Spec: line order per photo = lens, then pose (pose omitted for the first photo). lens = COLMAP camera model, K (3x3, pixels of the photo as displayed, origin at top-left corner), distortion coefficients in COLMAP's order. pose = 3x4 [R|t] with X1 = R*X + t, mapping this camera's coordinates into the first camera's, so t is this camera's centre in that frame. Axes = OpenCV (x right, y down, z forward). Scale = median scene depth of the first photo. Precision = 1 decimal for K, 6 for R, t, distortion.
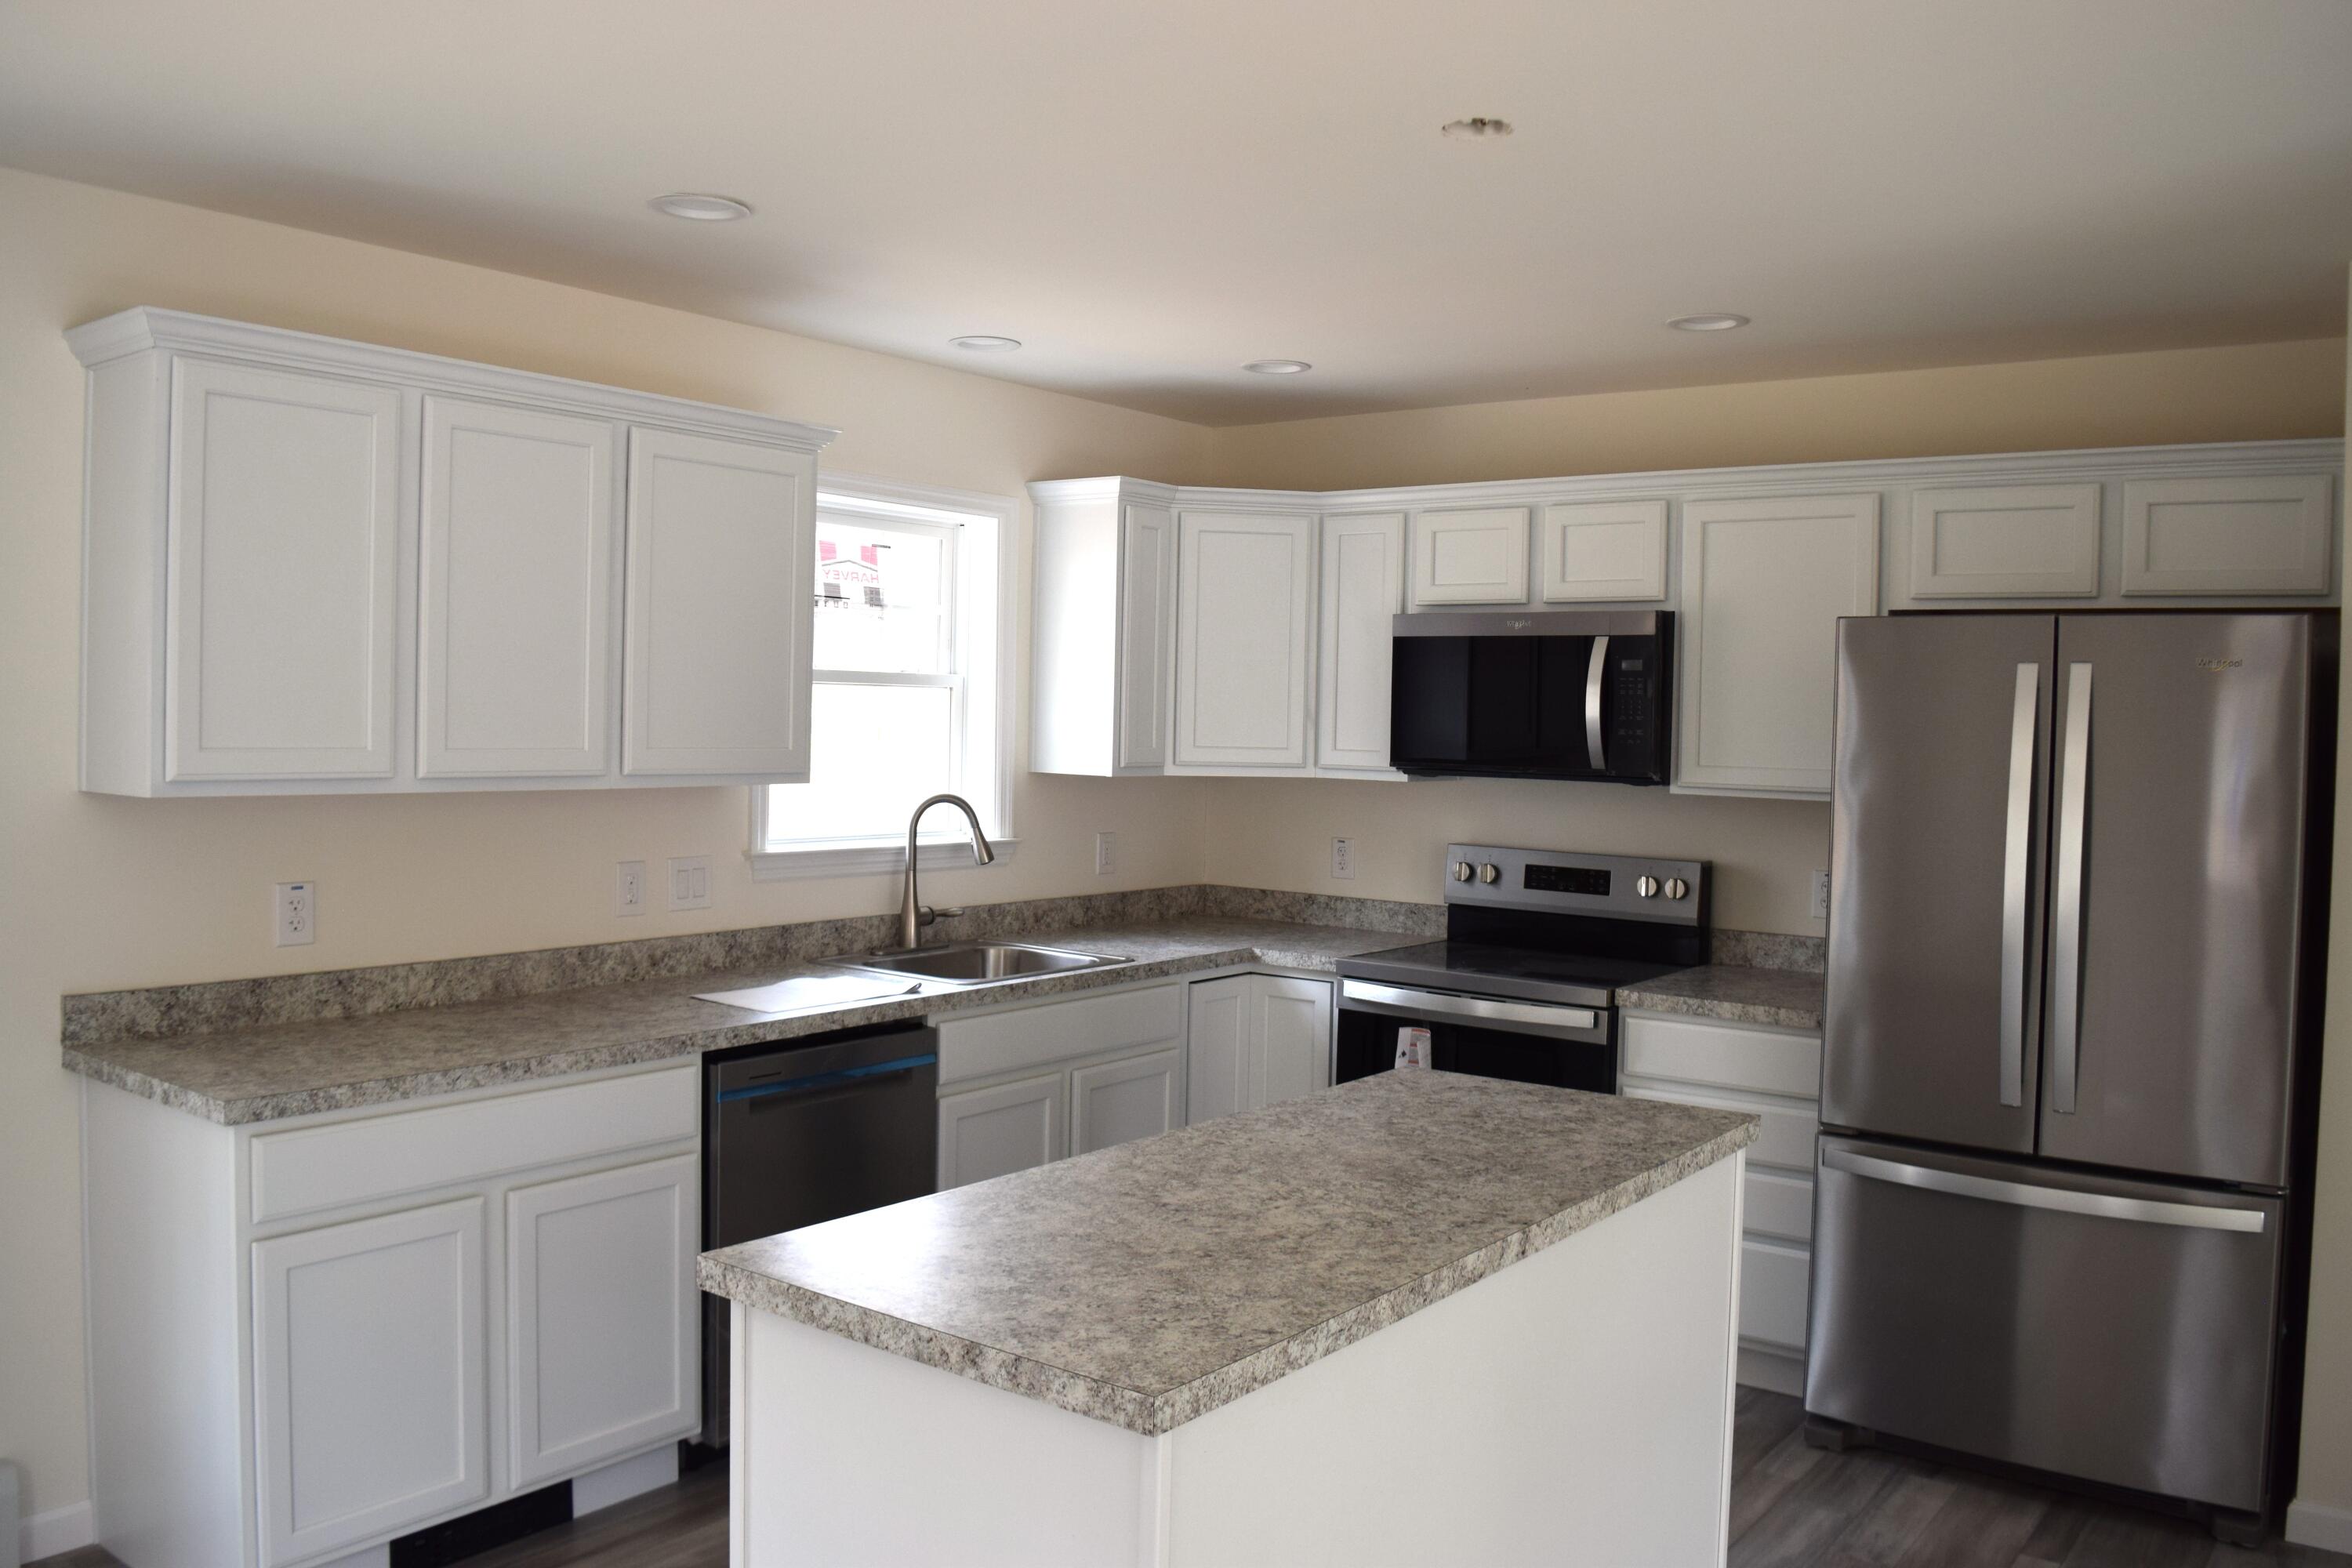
lens RADIAL K [[1850.3, 0, 1198.0], [0, 1850.3, 771.3], [0, 0, 1]] dist [-0.091506, 0.016816]
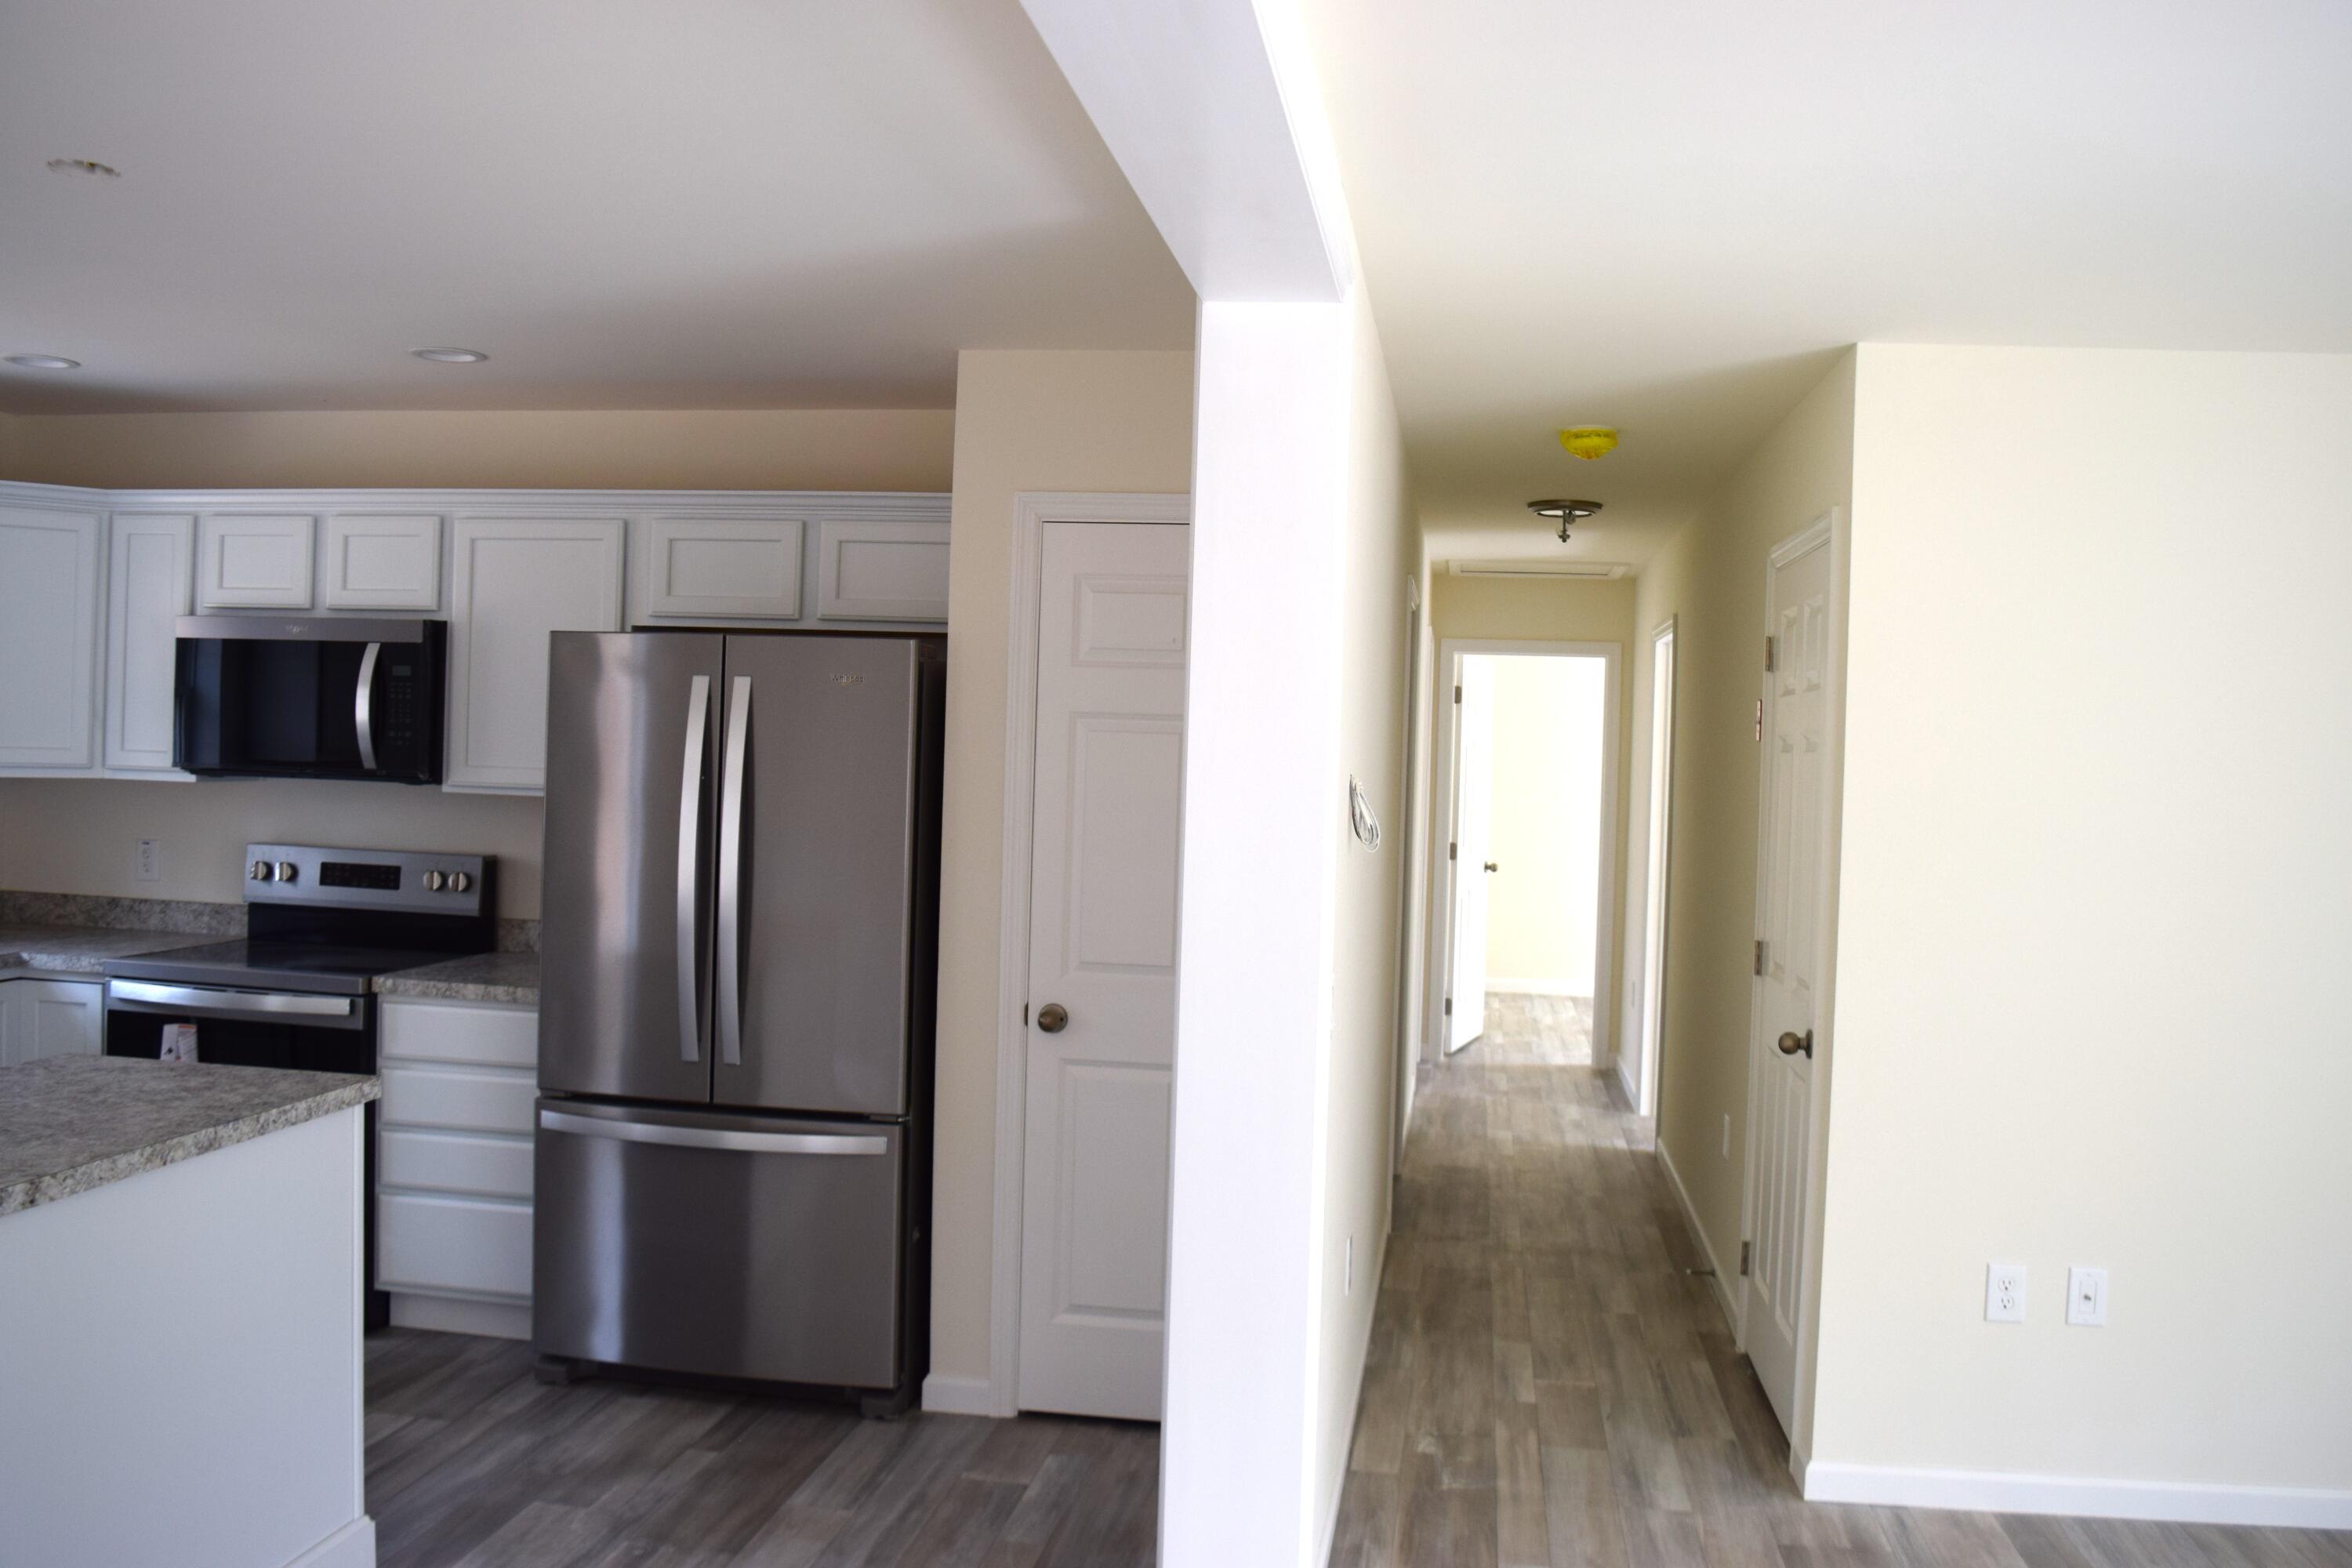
lens RADIAL K [[1850.3, 0, 1198.0], [0, 1850.3, 771.3], [0, 0, 1]] dist [-0.091506, 0.016816]
pose [[0.880600, -0.000497, 0.473860, 0.159466], [0.001841, 0.999995, -0.002371, 0.003811], [-0.473856, 0.002961, 0.880597, -0.152030]]
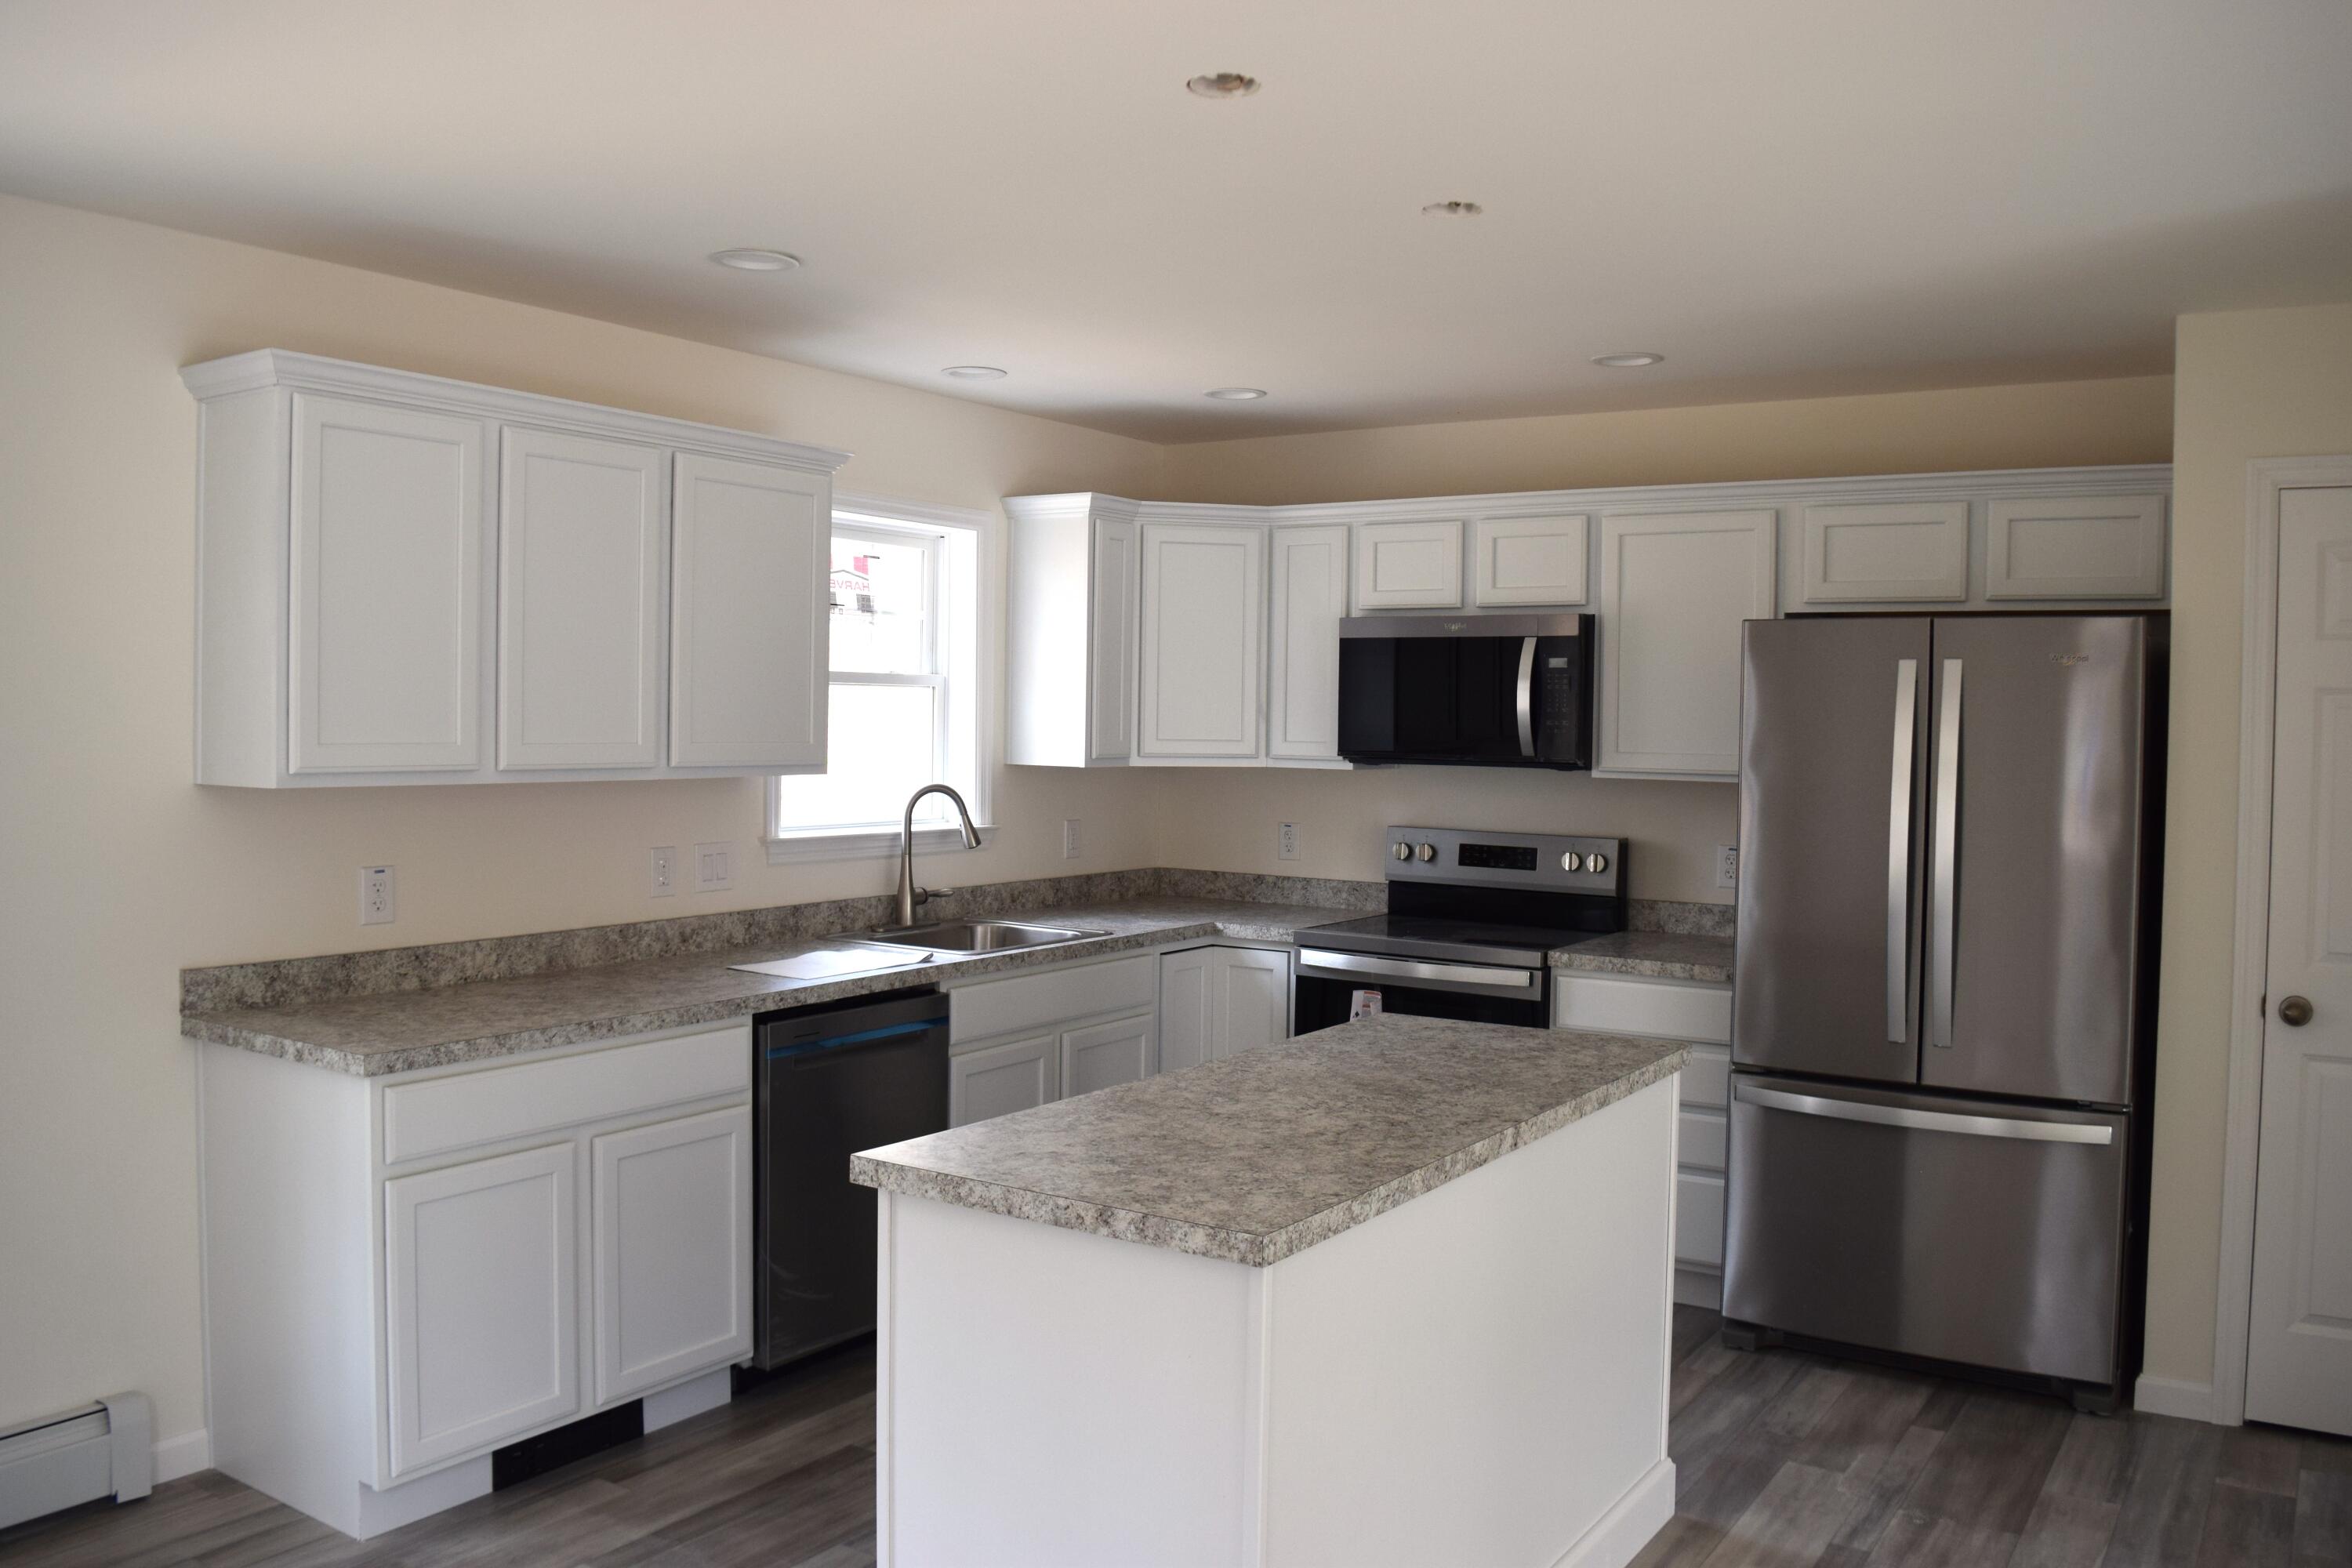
lens RADIAL K [[1850.3, 0, 1198.0], [0, 1850.3, 771.3], [0, 0, 1]] dist [-0.091506, 0.016816]
pose [[0.997903, -0.008944, 0.064099, -0.060659], [0.008911, 0.999960, 0.000800, 0.005977], [-0.064103, -0.000227, 0.997943, -0.115164]]
